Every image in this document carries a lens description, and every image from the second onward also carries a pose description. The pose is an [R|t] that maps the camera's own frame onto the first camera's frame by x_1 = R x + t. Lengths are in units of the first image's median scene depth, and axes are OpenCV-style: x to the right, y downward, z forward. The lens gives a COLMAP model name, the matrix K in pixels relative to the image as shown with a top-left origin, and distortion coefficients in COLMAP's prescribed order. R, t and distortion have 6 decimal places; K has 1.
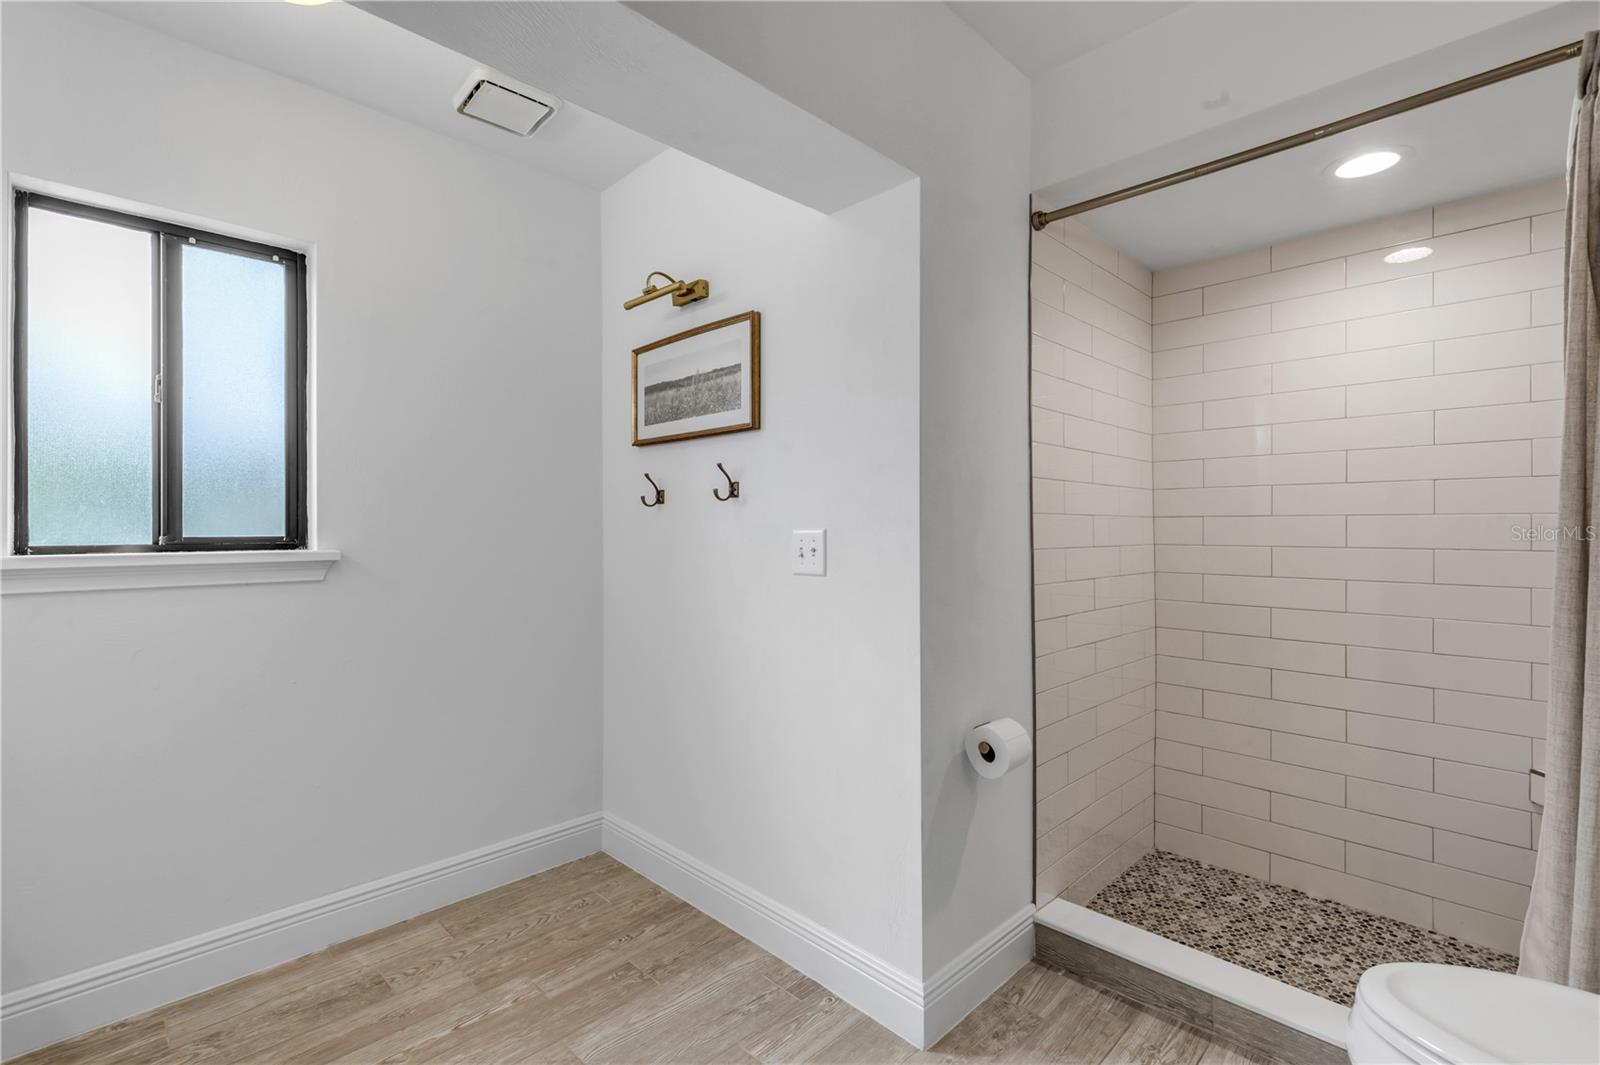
lens RADIAL K [[725.1, 0, 801.9], [0, 725.1, 539.7], [0, 0, 1]] dist [0.004330, -0.000876]
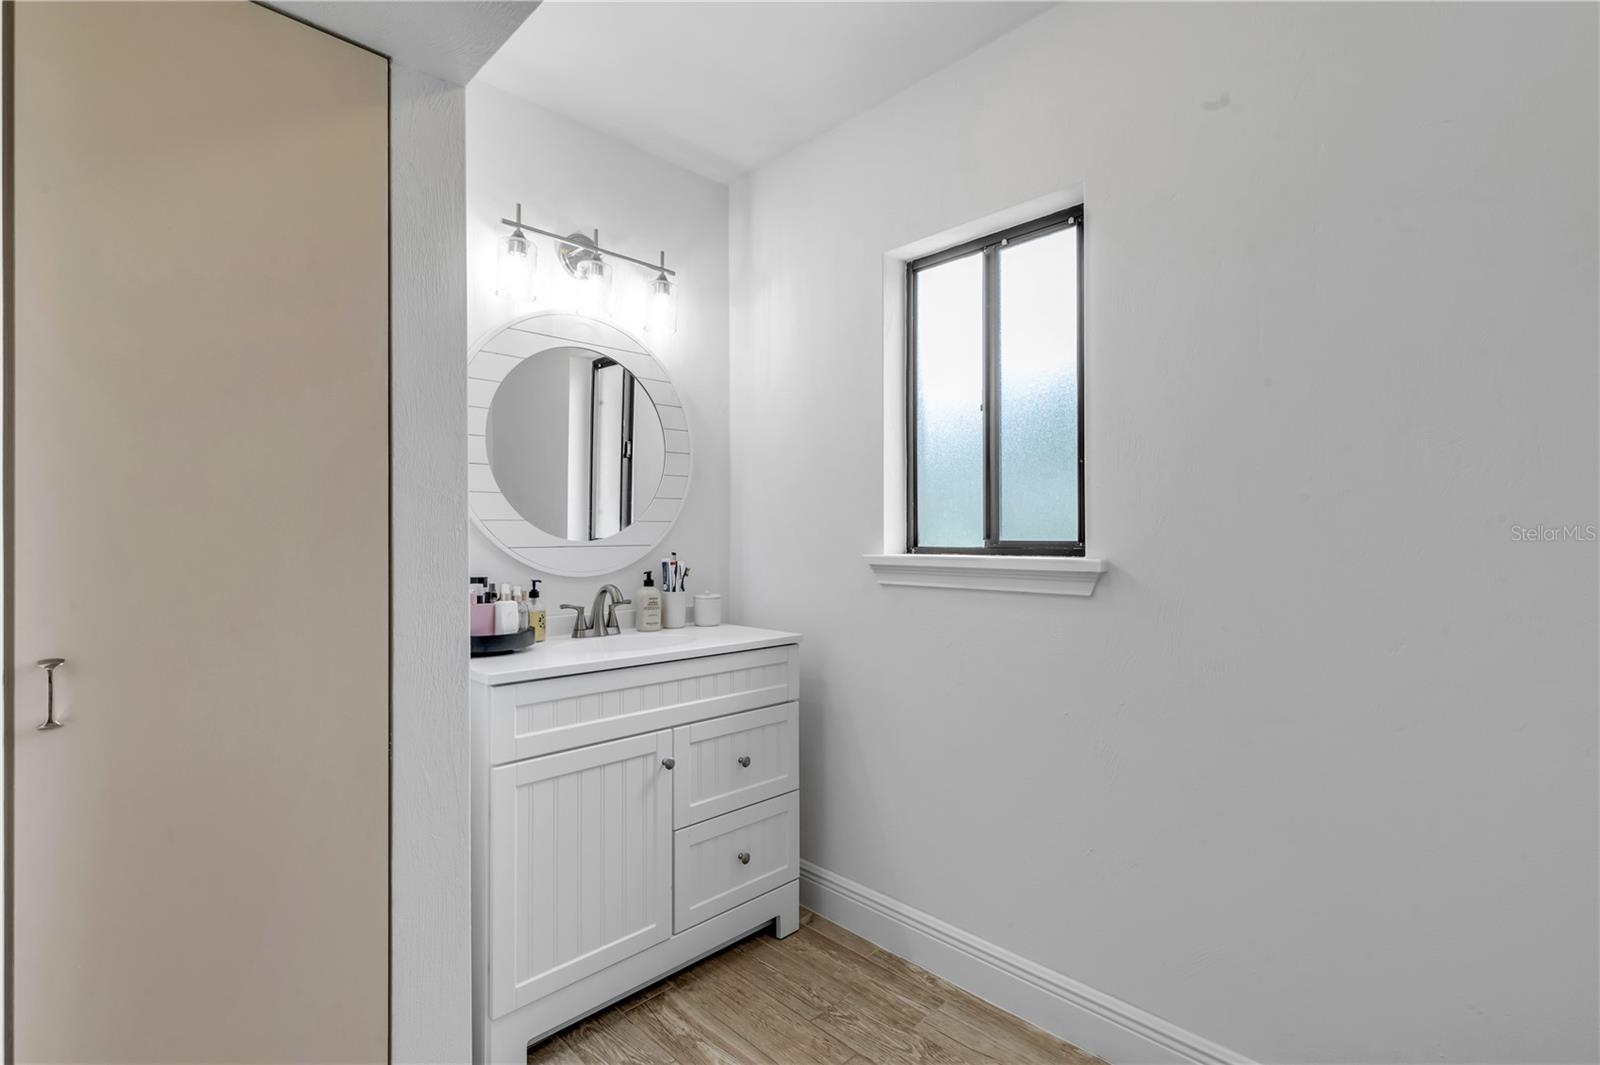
lens RADIAL K [[725.1, 0, 801.9], [0, 725.1, 539.7], [0, 0, 1]] dist [0.004330, -0.000876]
pose [[0.006158, 0.005488, -0.999966, 0.154724], [-0.017841, 0.999826, 0.005377, -0.005615], [0.999822, 0.017807, 0.006255, 0.730562]]
